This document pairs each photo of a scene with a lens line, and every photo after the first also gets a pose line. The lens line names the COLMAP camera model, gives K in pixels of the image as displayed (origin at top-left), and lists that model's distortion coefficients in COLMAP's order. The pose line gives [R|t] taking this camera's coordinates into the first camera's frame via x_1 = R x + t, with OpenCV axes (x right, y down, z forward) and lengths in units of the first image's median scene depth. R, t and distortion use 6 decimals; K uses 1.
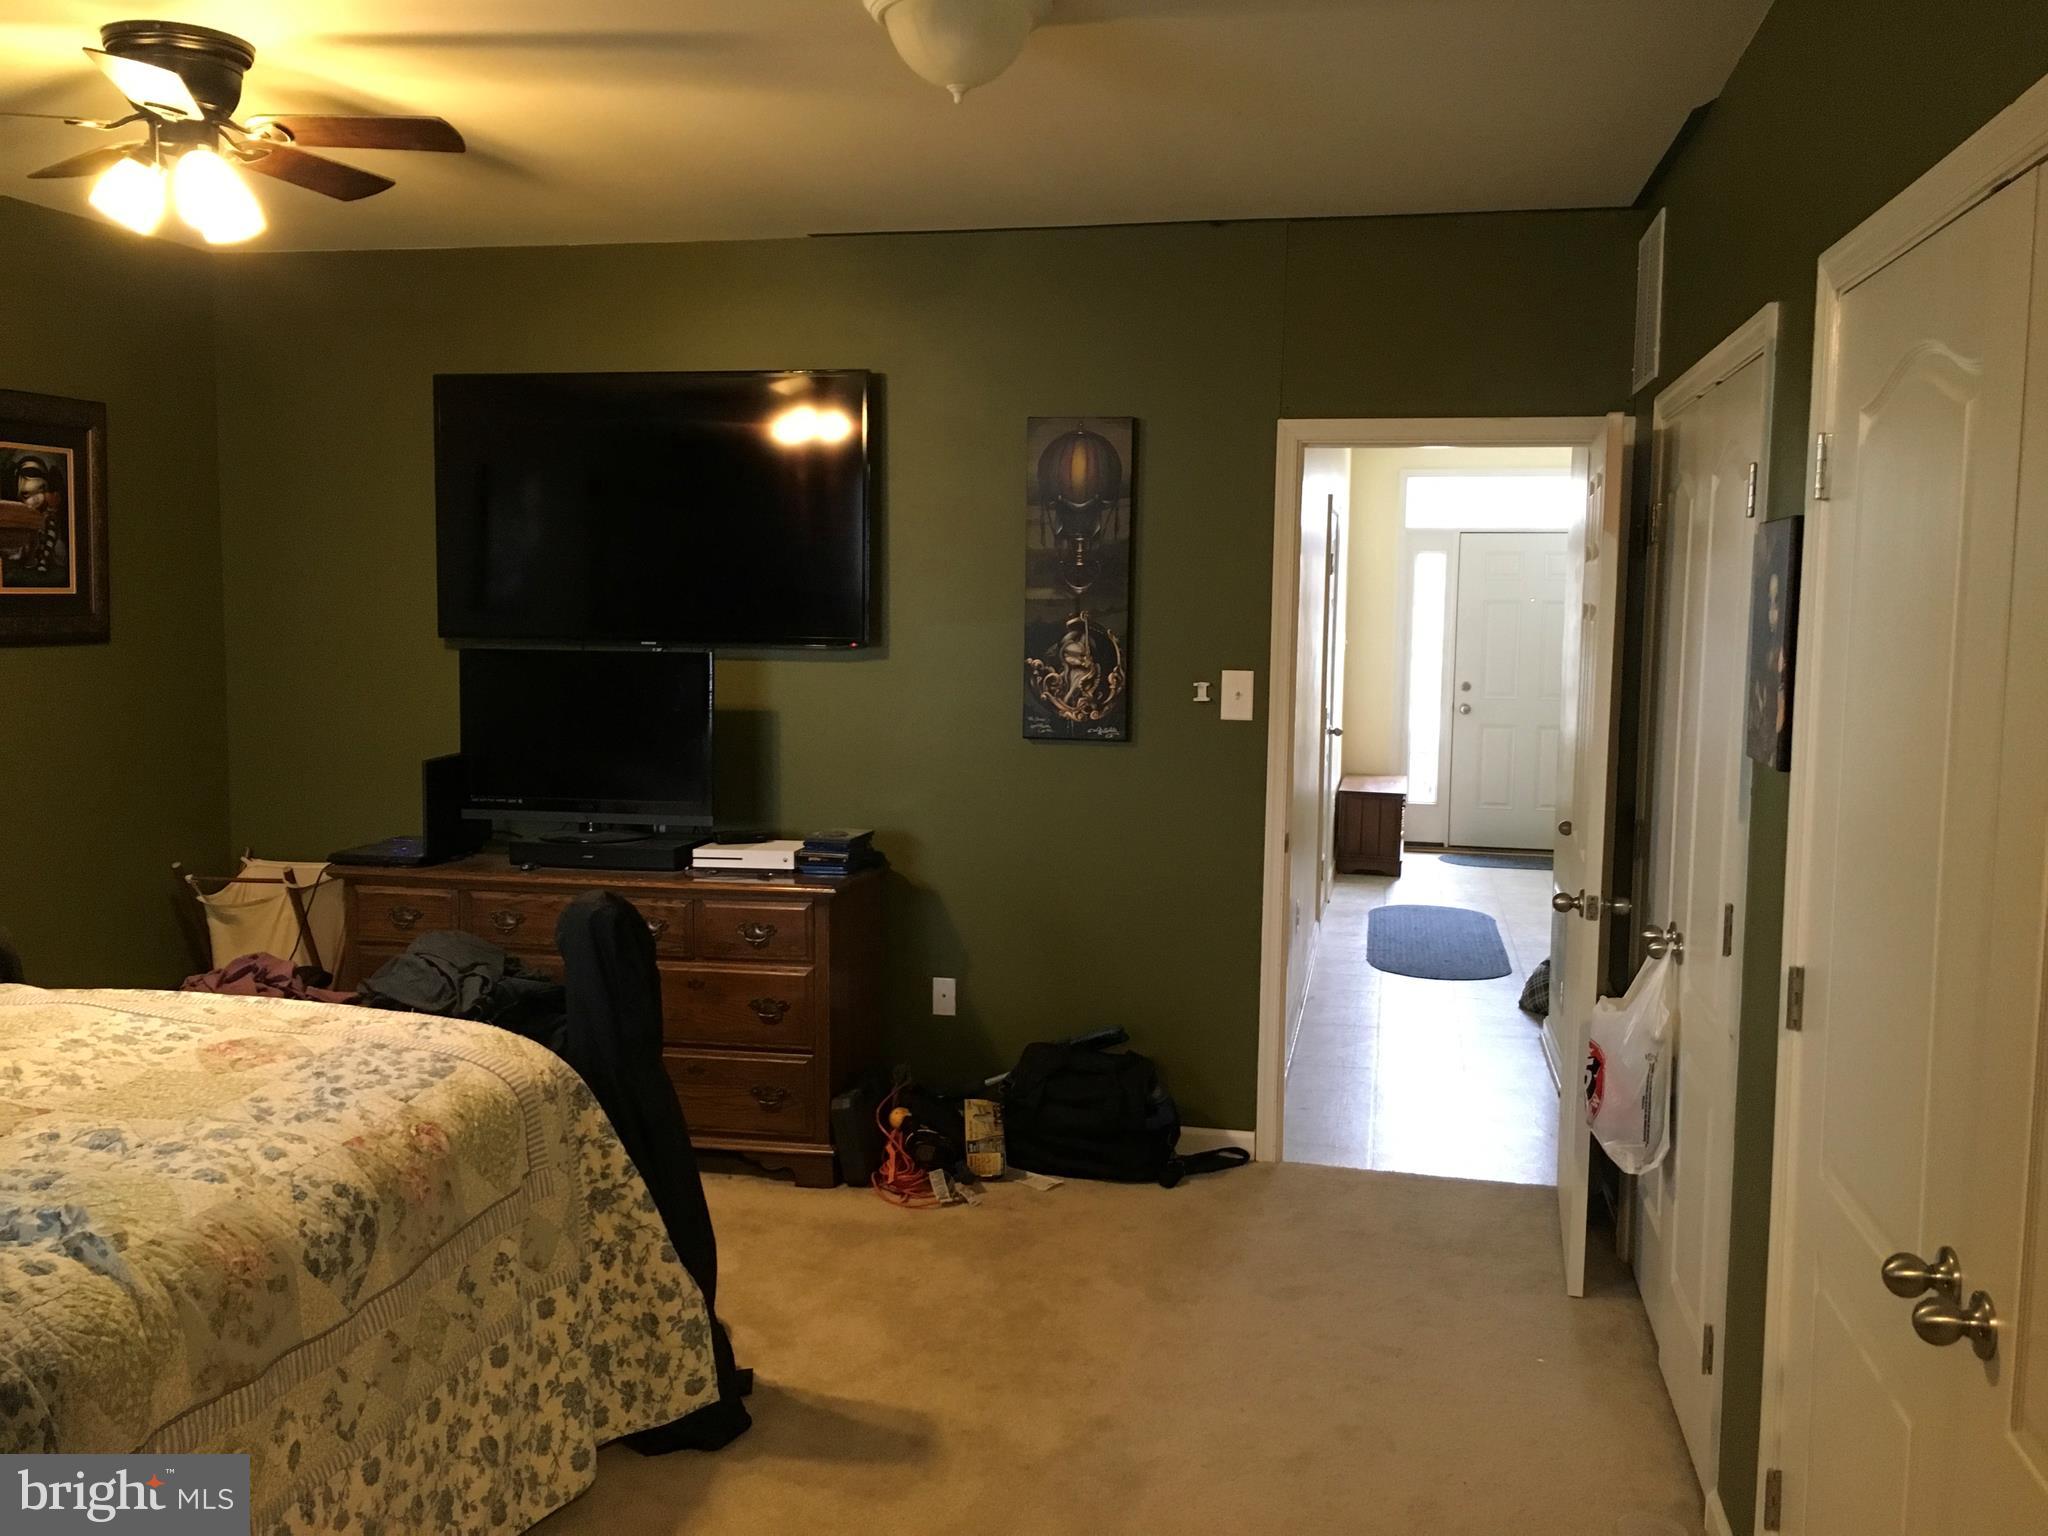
lens RADIAL K [[1766.9, 0, 1024.0], [0, 1766.9, 768.0], [0, 0, 1]] dist [0.049515, -0.072495]
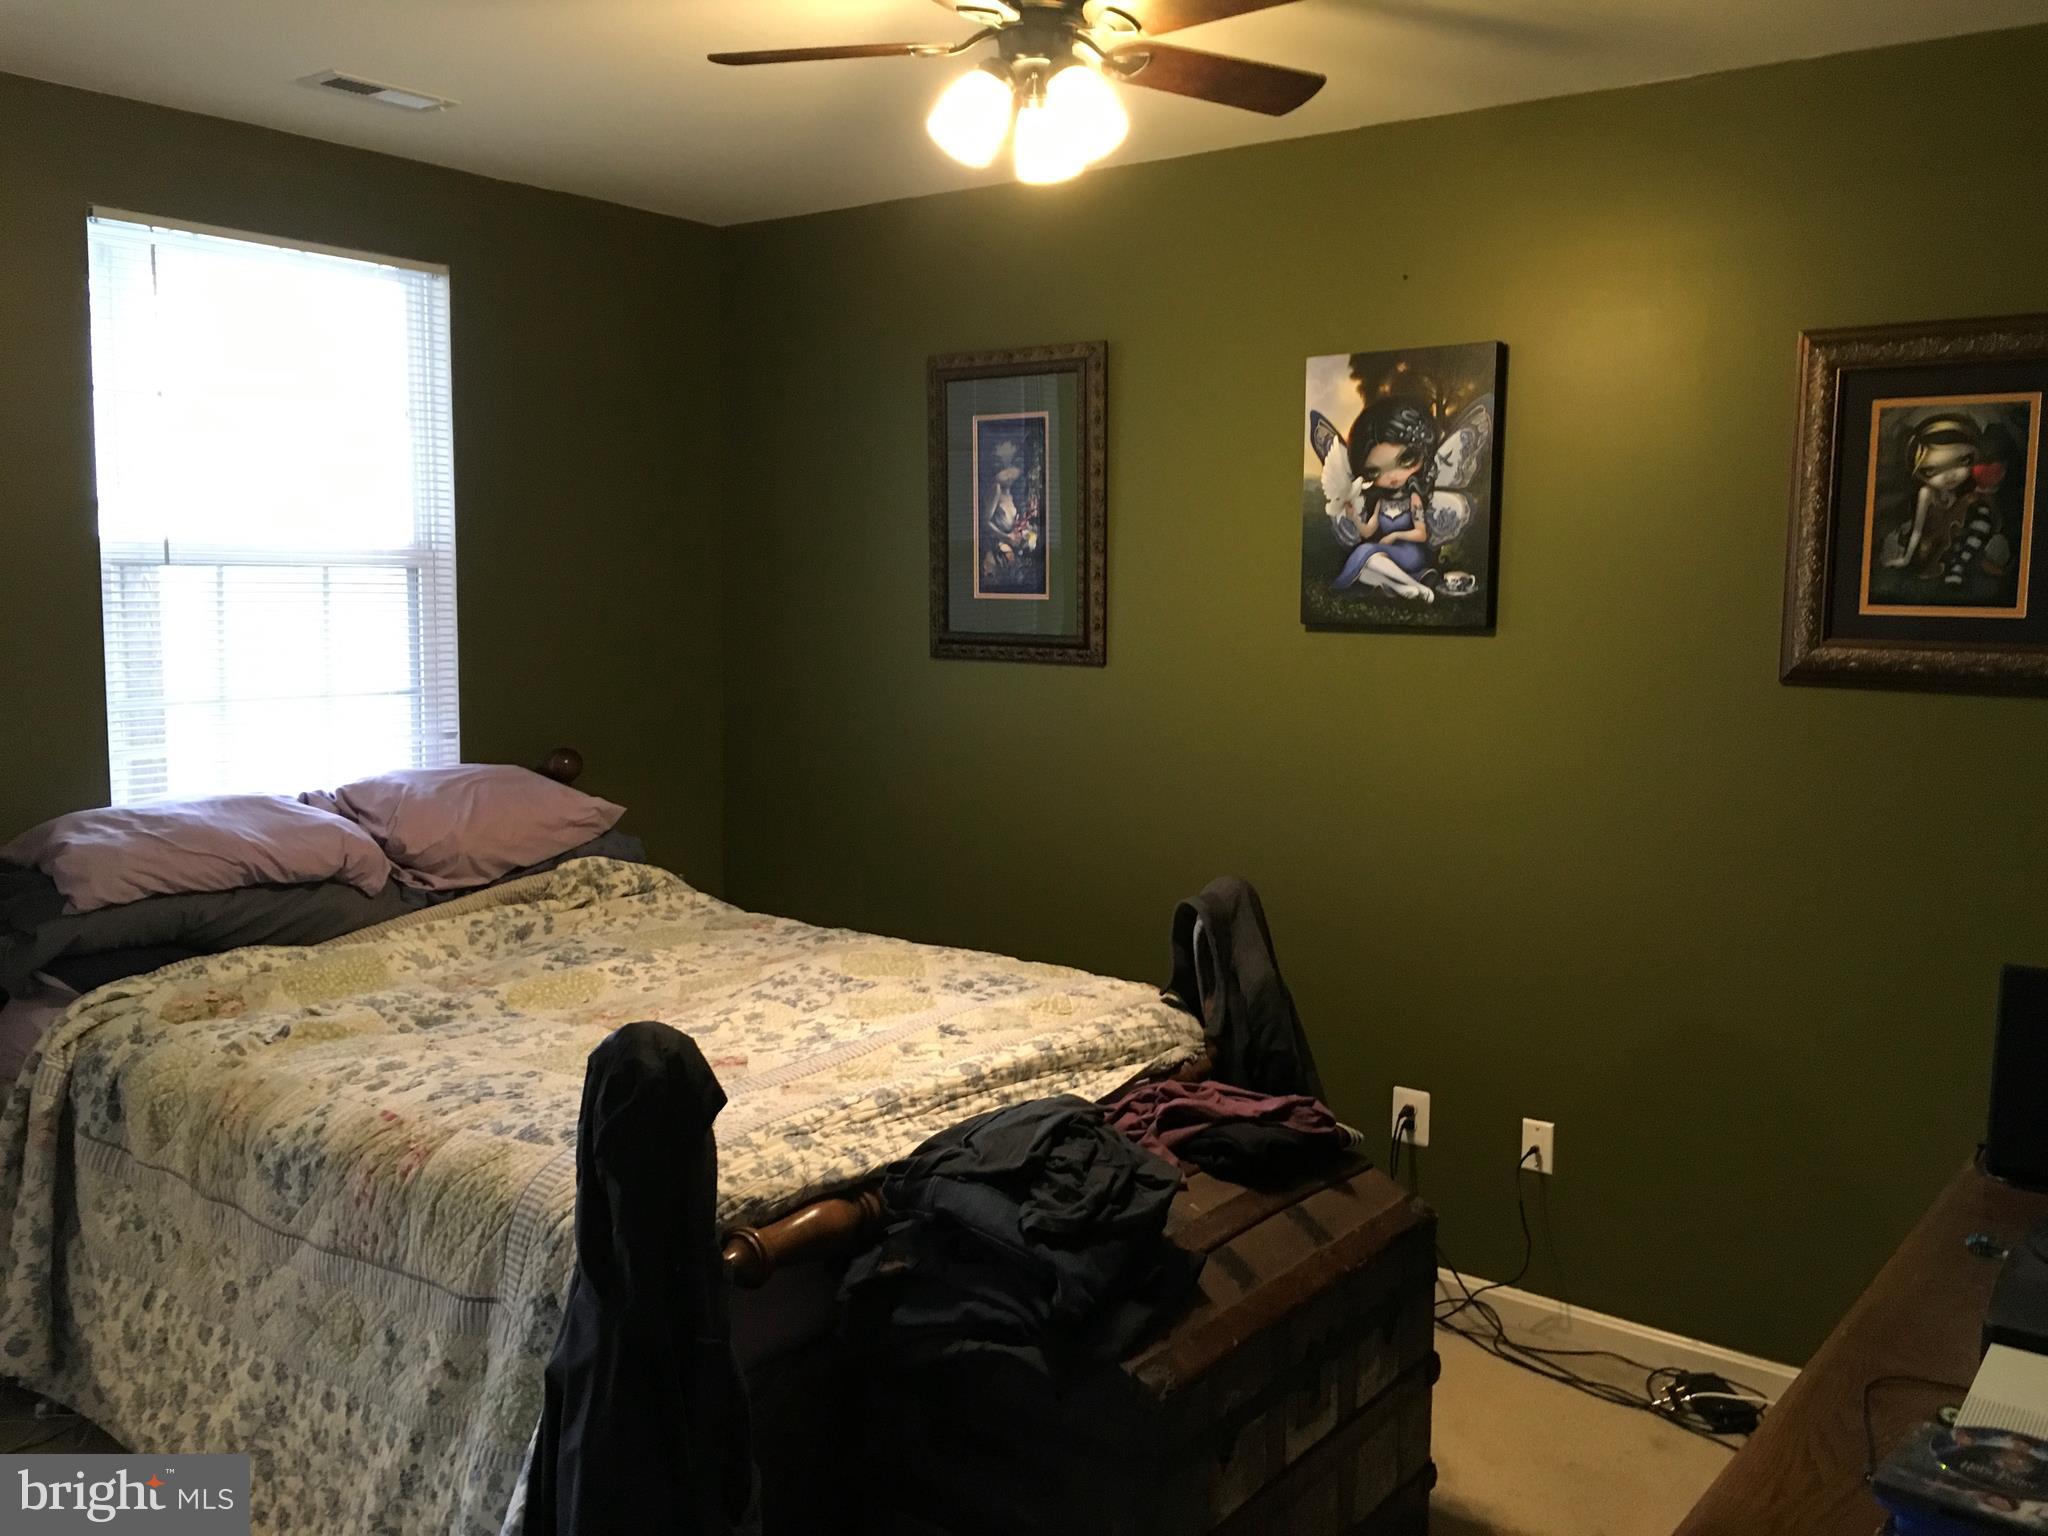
lens RADIAL K [[1766.9, 0, 1024.0], [0, 1766.9, 768.0], [0, 0, 1]] dist [0.049515, -0.072495]
pose [[-0.422185, 0.088033, -0.902225, 0.217350], [-0.111437, 0.982685, 0.148029, -0.103494], [0.899634, 0.163037, -0.405065, 0.981198]]
